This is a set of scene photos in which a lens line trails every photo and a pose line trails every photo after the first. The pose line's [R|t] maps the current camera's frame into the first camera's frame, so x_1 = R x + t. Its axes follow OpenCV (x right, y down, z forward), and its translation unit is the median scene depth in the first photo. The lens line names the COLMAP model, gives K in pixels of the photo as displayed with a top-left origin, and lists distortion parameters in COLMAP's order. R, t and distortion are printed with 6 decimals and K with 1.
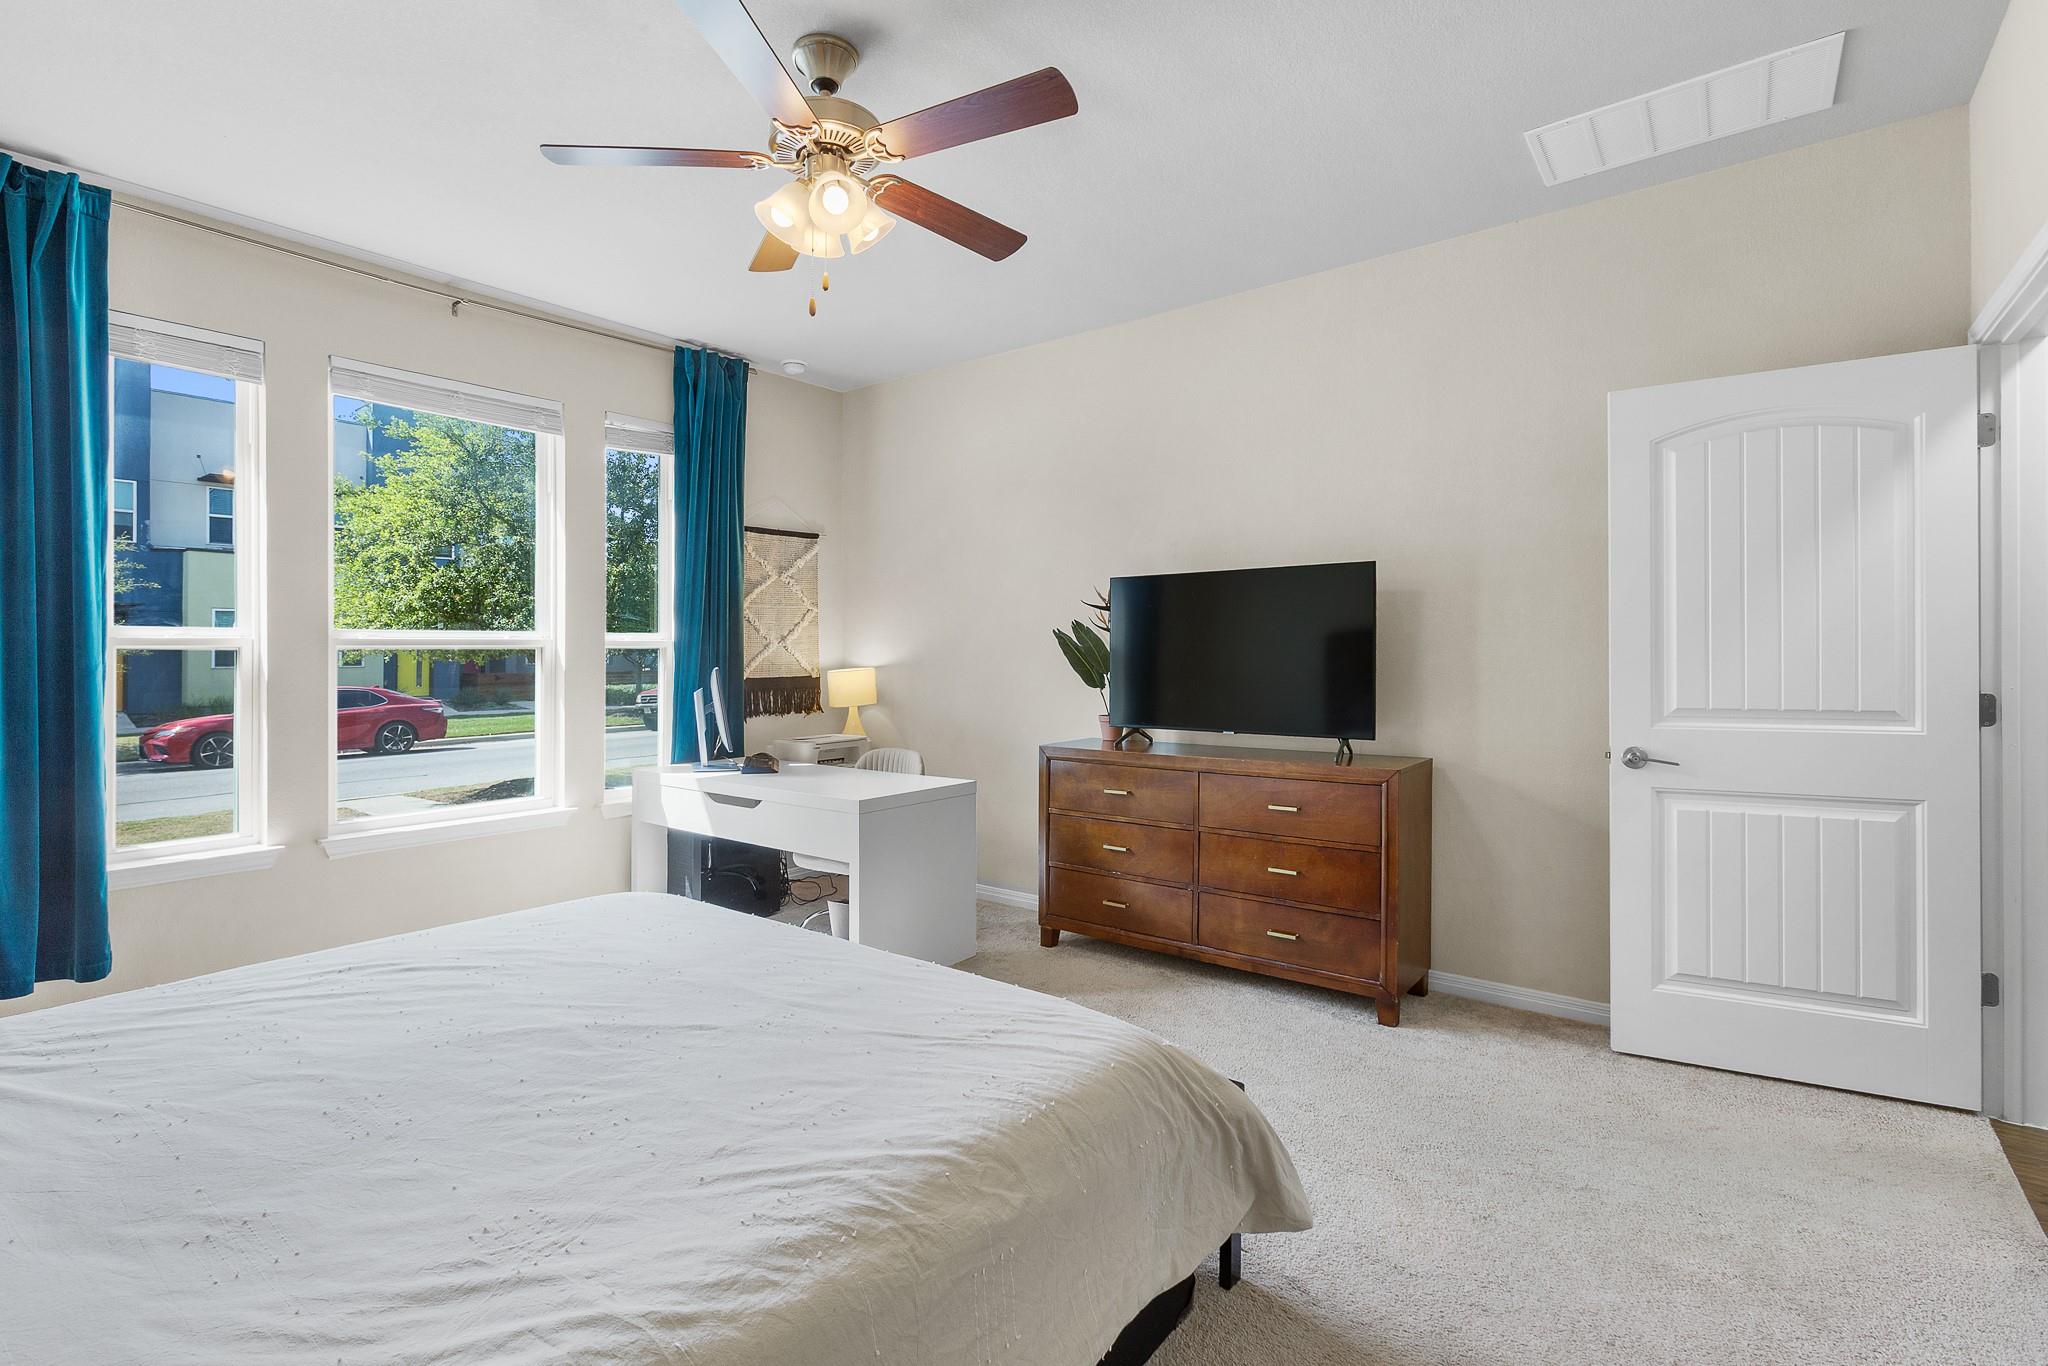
lens RADIAL K [[954.0, 0, 1011.2], [0, 954.0, 652.7], [0, 0, 1]] dist [-0.001945, 0.000836]
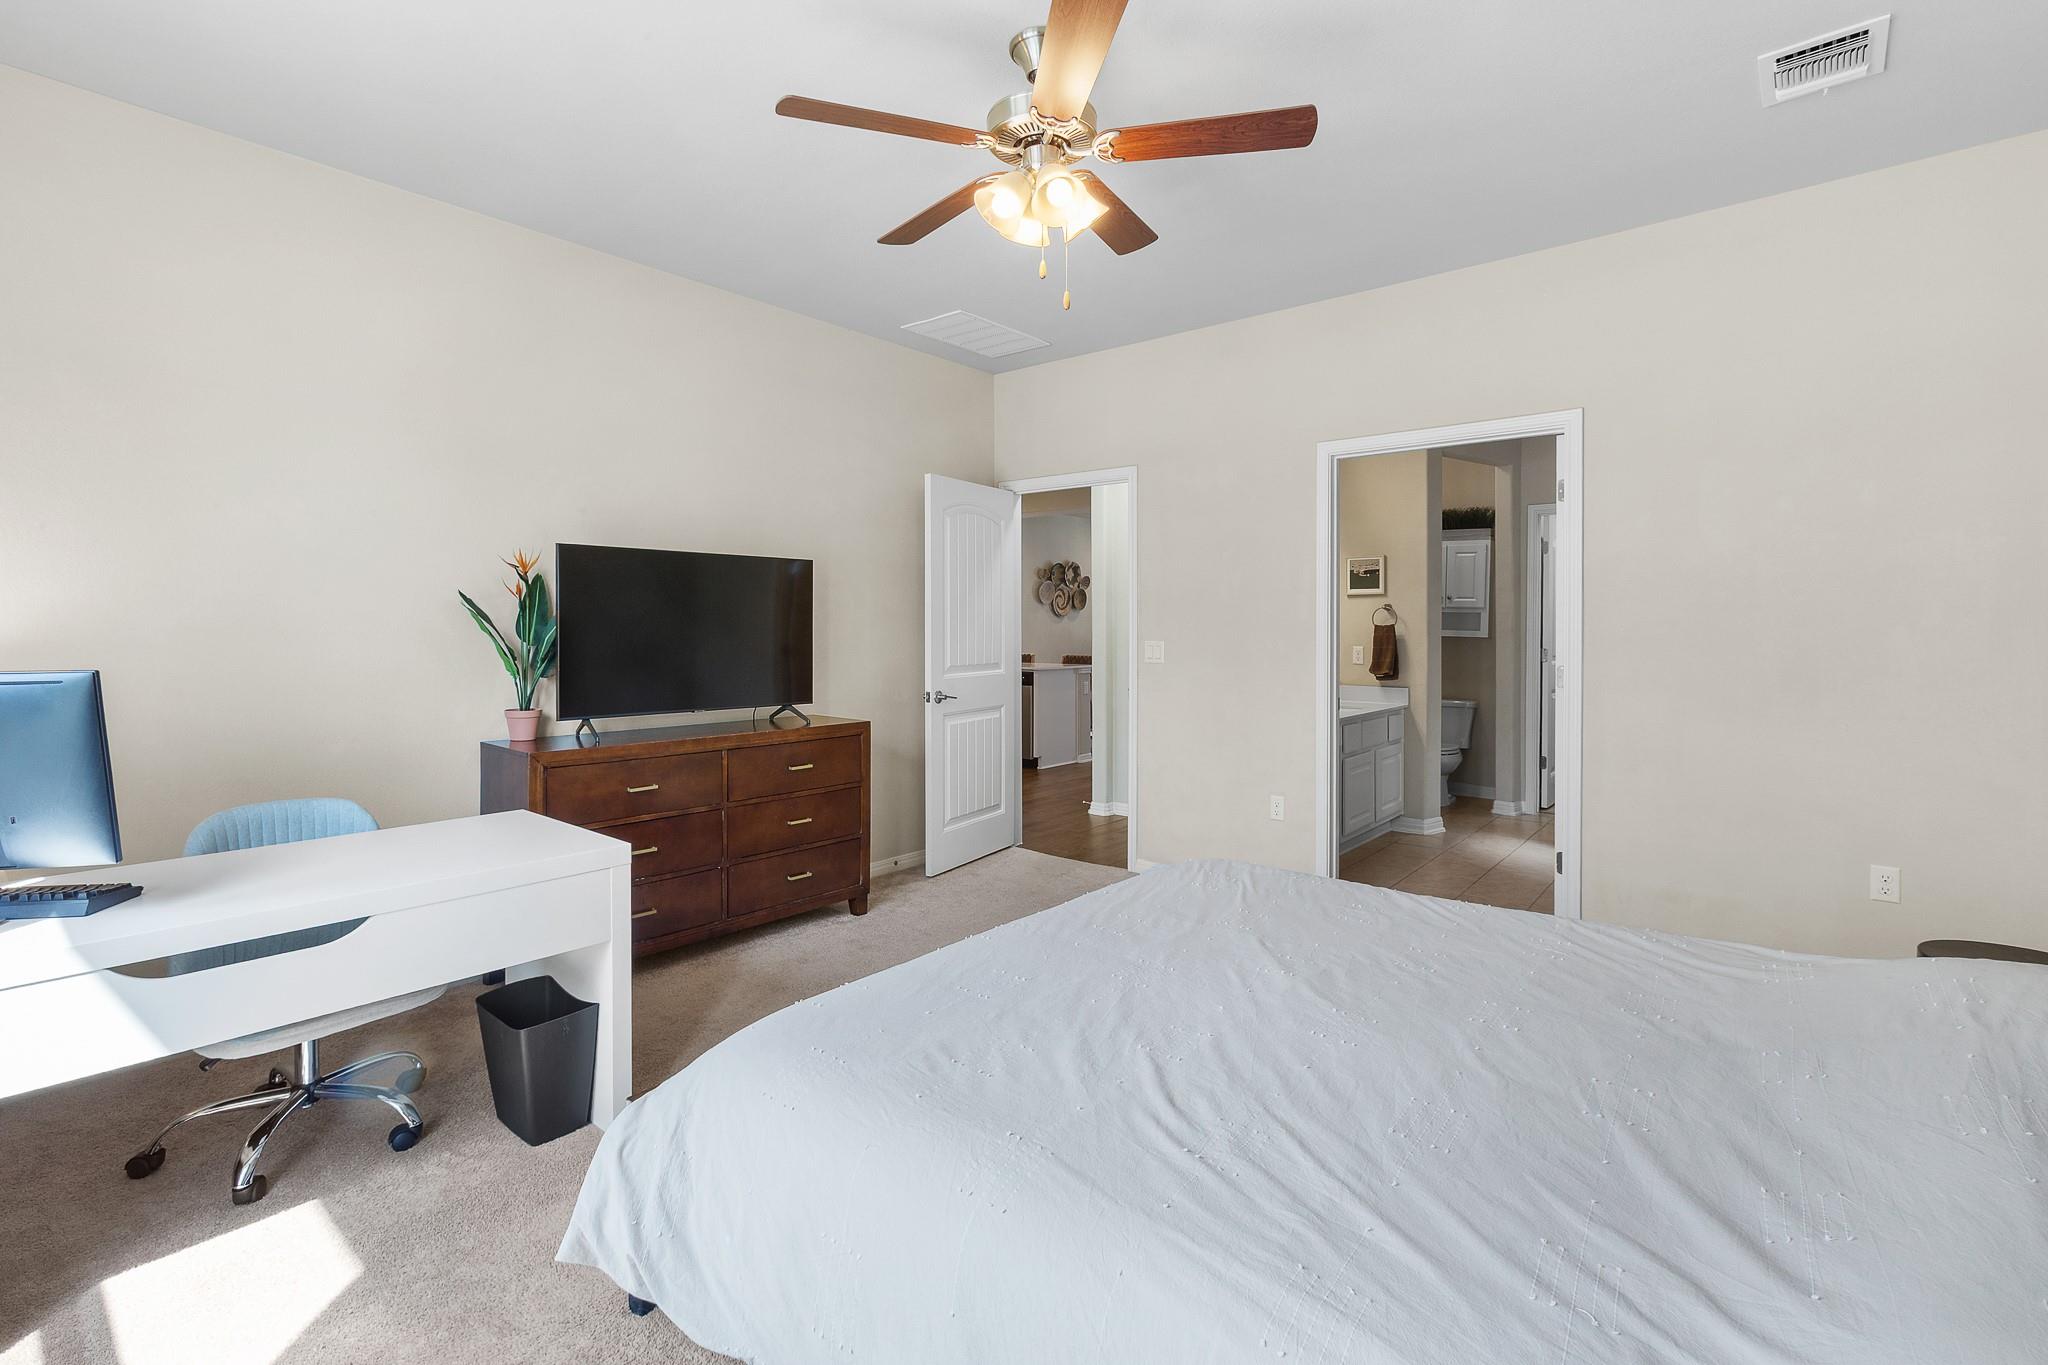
lens RADIAL K [[916.6, 0, 1023.3], [0, 916.6, 638.5], [0, 0, 1]] dist [-0.002878, -0.000114]
pose [[0.035631, -0.005516, 0.999350, -1.412998], [-0.005403, 0.999969, 0.005713, -0.003260], [-0.999350, -0.005603, 0.035600, 1.188577]]
